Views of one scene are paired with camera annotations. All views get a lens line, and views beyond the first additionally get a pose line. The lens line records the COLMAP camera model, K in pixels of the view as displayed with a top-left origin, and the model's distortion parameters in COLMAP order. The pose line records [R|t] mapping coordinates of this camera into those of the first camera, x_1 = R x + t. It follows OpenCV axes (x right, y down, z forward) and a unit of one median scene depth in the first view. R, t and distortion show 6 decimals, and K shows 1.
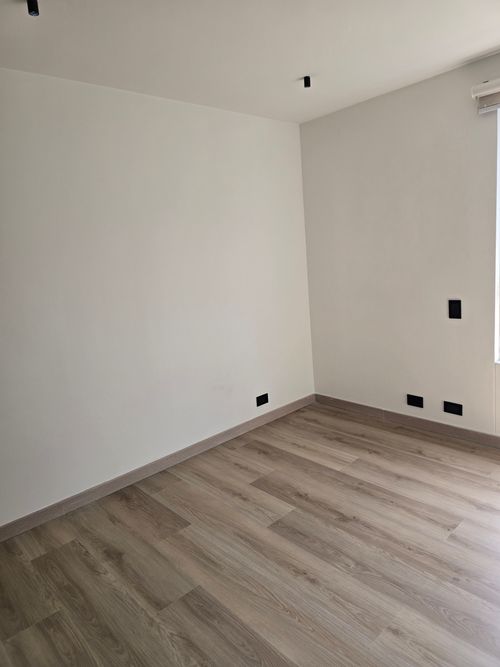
lens RADIAL K [[453.7, 0, 249.6], [0, 453.7, 333.5], [0, 0, 1]] dist [0.060468, -0.062642]
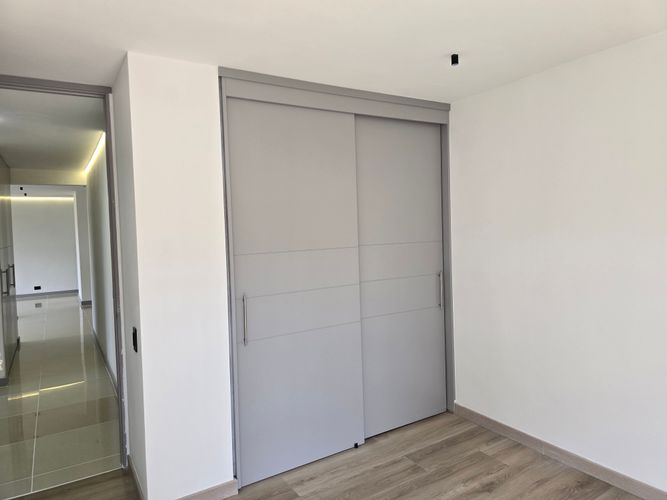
lens RADIAL K [[453.7, 0, 333.3], [0, 453.7, 249.1], [0, 0, 1]] dist [0.060468, -0.062642]
pose [[-0.190783, 0.134959, -0.972310, 0.767130], [-0.137266, 0.977104, 0.162559, -0.208057], [0.971988, 0.164479, -0.167890, 0.714743]]
